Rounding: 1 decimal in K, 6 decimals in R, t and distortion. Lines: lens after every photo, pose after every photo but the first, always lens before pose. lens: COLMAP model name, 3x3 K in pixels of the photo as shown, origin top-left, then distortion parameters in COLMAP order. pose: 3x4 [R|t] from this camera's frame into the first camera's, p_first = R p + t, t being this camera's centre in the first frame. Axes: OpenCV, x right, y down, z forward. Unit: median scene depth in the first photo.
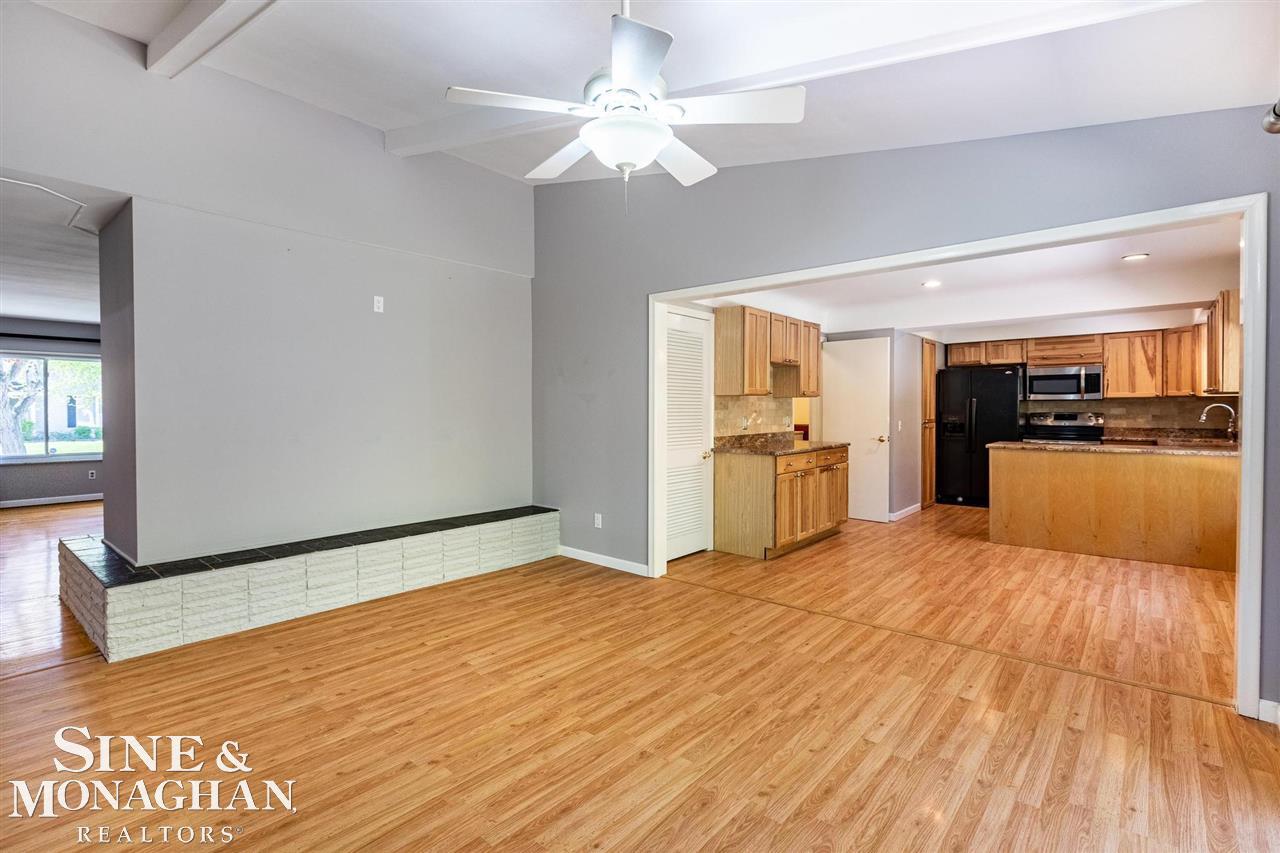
lens RADIAL K [[604.4, 0, 638.8], [0, 604.4, 413.9], [0, 0, 1]] dist [0.003922, -0.000188]
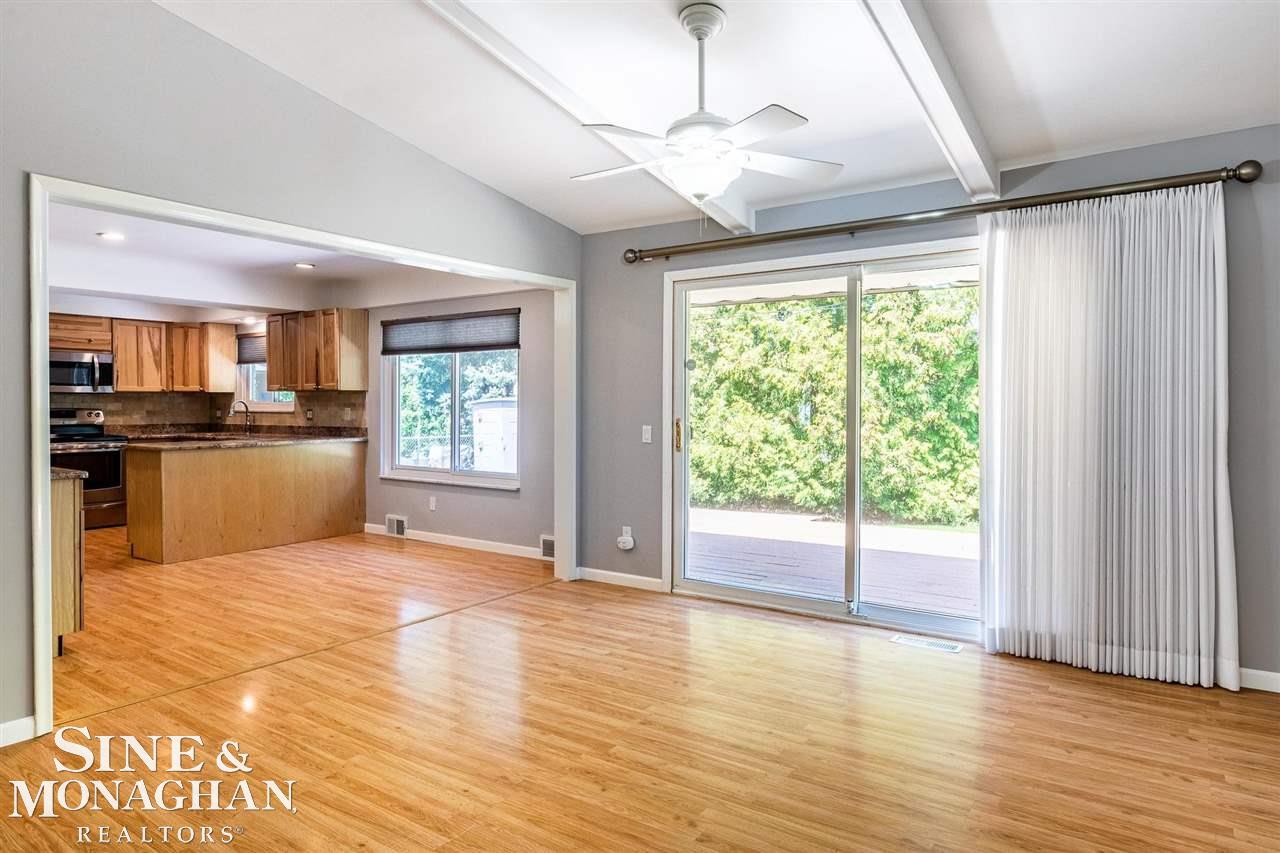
lens RADIAL K [[772.1, 0, 638.8], [0, 772.1, 424.4], [0, 0, 1]] dist [-0.003562, 0.000118]
pose [[-0.110252, -0.022371, 0.993652, -0.684778], [0.005604, 0.999717, 0.023130, -0.000705], [-0.993888, 0.008118, -0.110095, 0.589830]]
